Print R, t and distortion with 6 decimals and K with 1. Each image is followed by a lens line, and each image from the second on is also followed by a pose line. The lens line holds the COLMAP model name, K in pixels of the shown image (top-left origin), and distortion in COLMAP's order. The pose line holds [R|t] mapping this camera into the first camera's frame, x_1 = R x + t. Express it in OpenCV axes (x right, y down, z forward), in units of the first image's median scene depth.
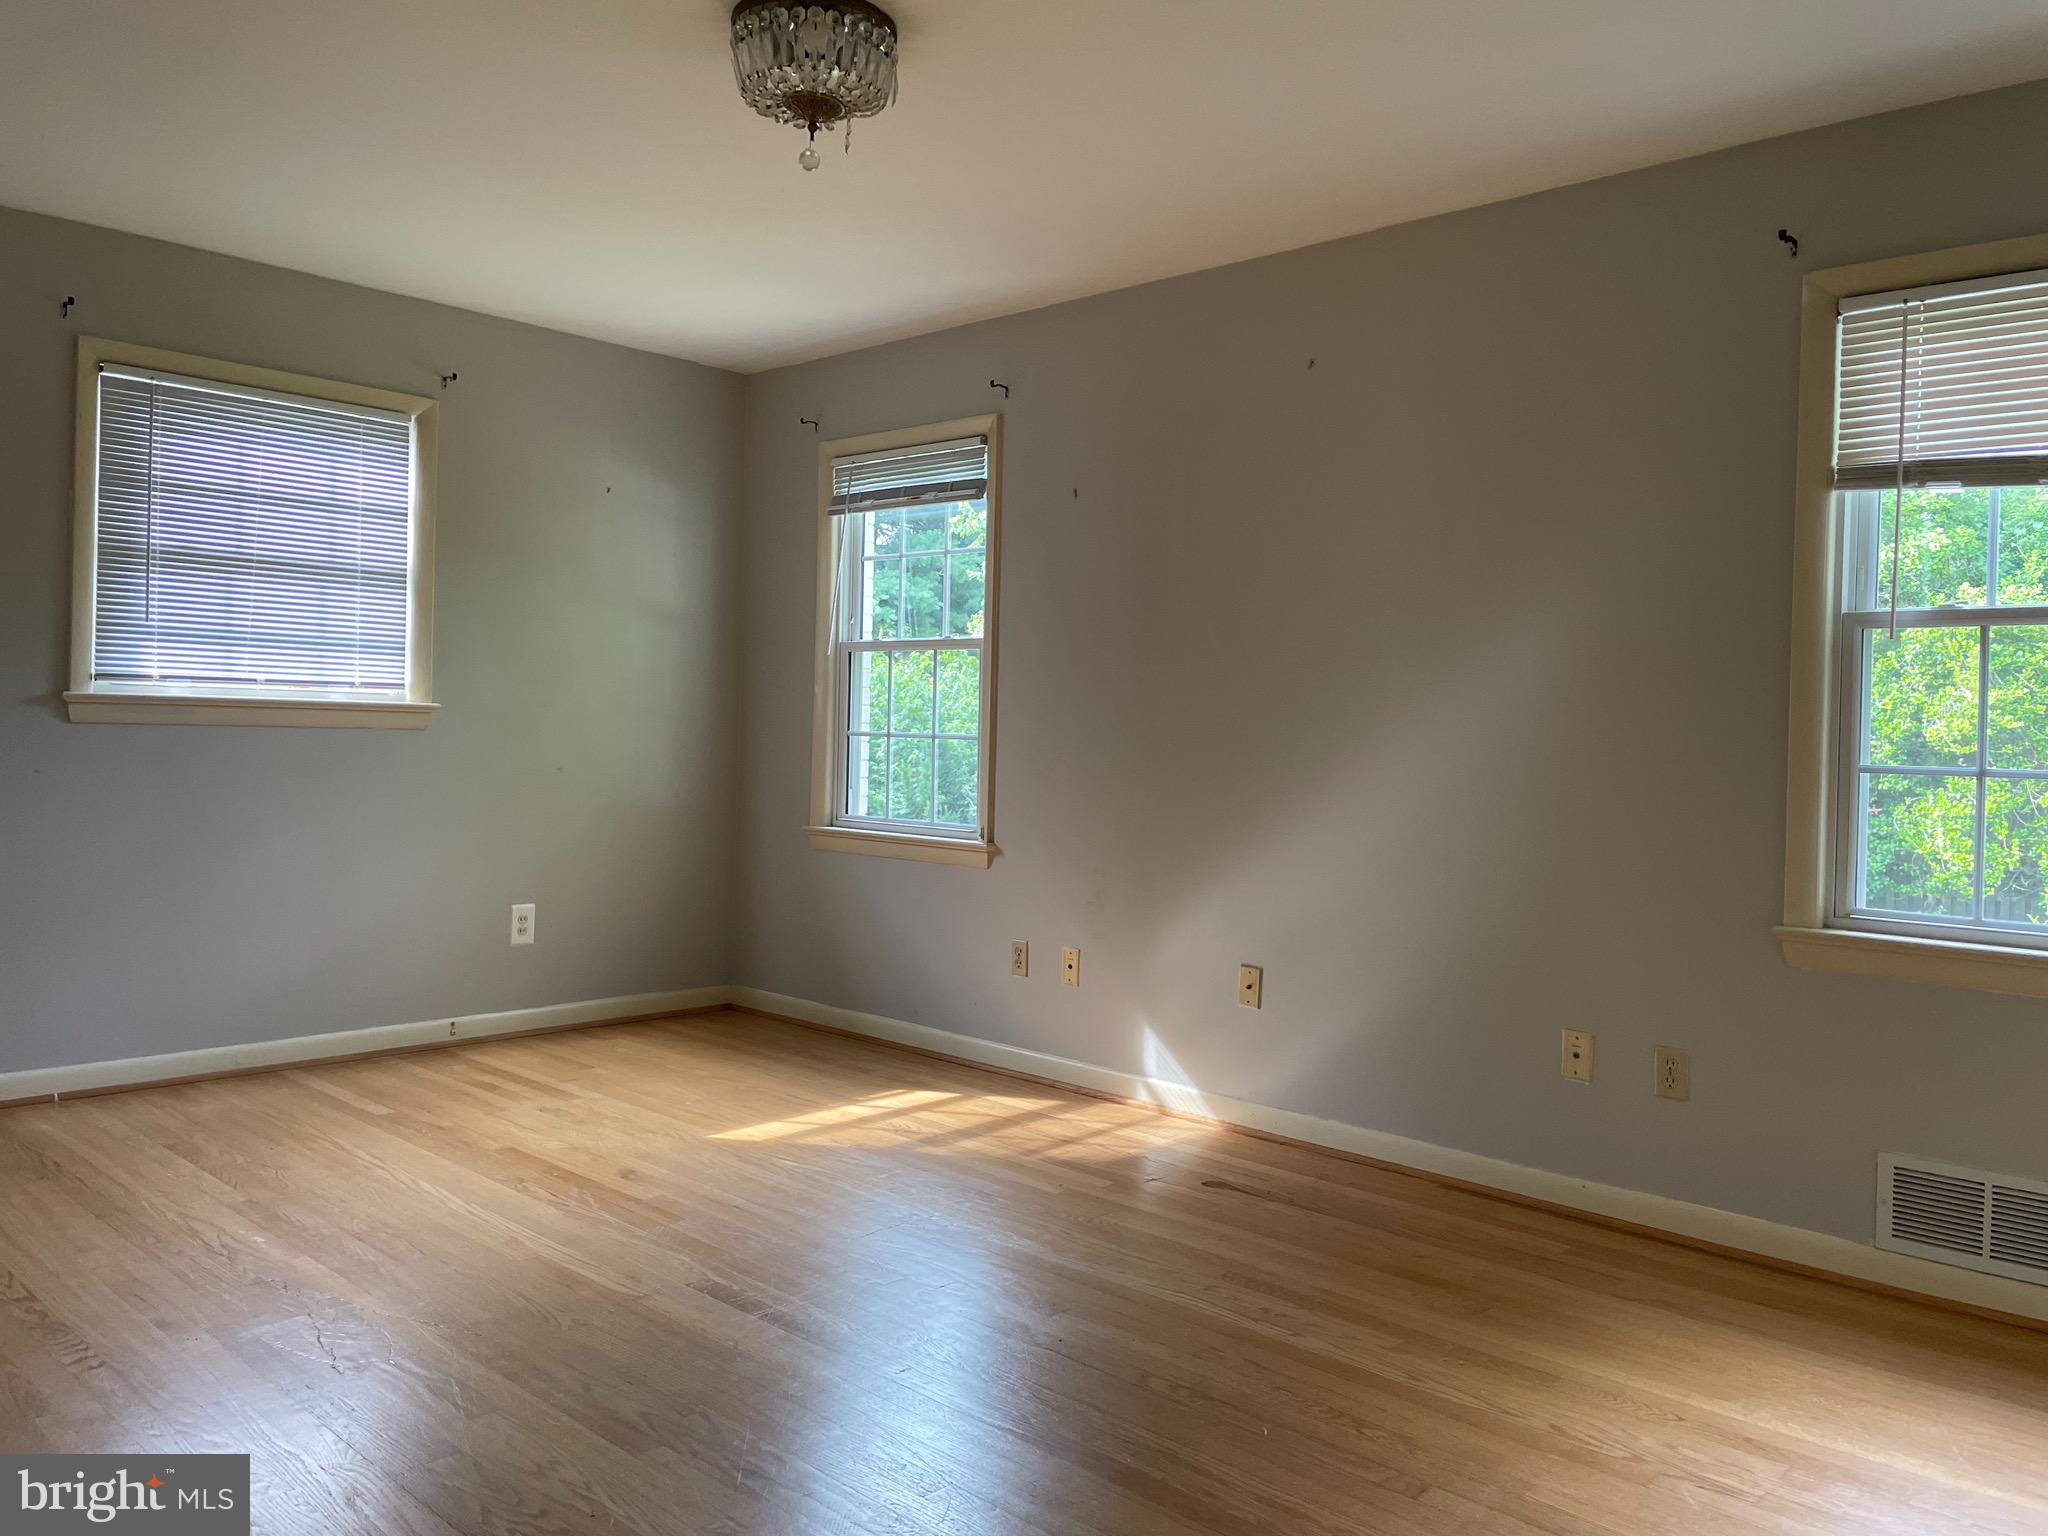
lens RADIAL K [[1544.4, 0, 1025.4], [0, 1544.4, 763.4], [0, 0, 1]] dist [0.030750, -0.047999]
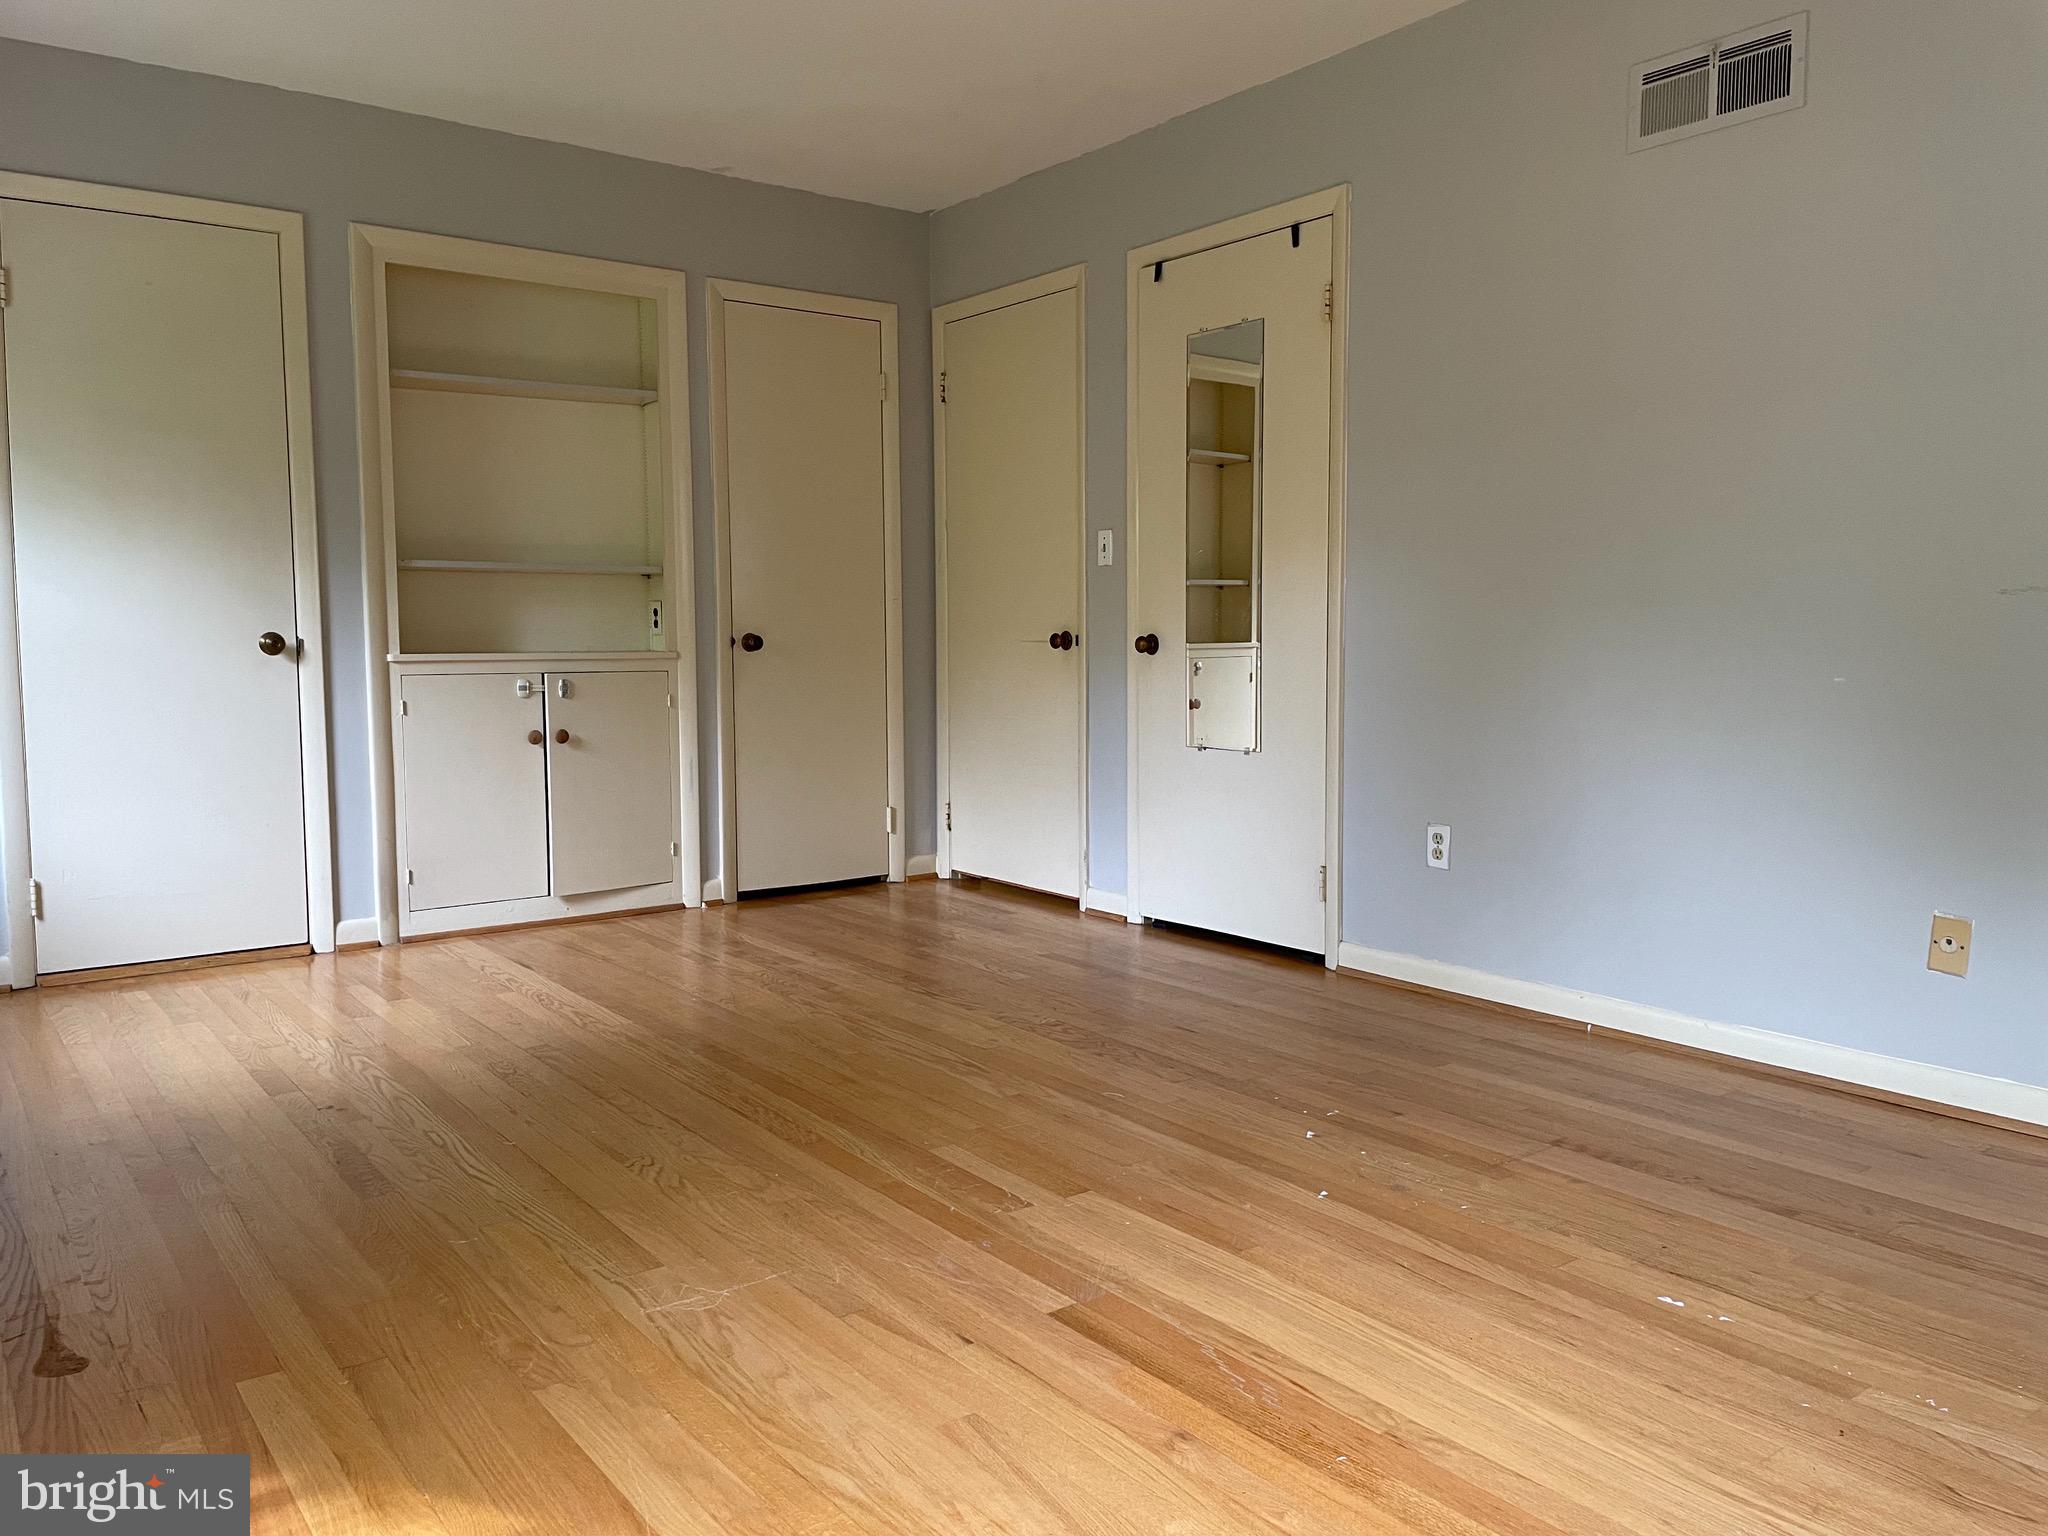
lens RADIAL K [[1544.4, 0, 1023.4], [0, 1544.4, 766.4], [0, 0, 1]] dist [0.030750, -0.047999]
pose [[-0.984909, -0.041220, 0.168091, -0.292725], [-0.020694, 0.992305, 0.122079, 0.002630], [-0.171830, 0.116758, -0.978183, 1.522456]]
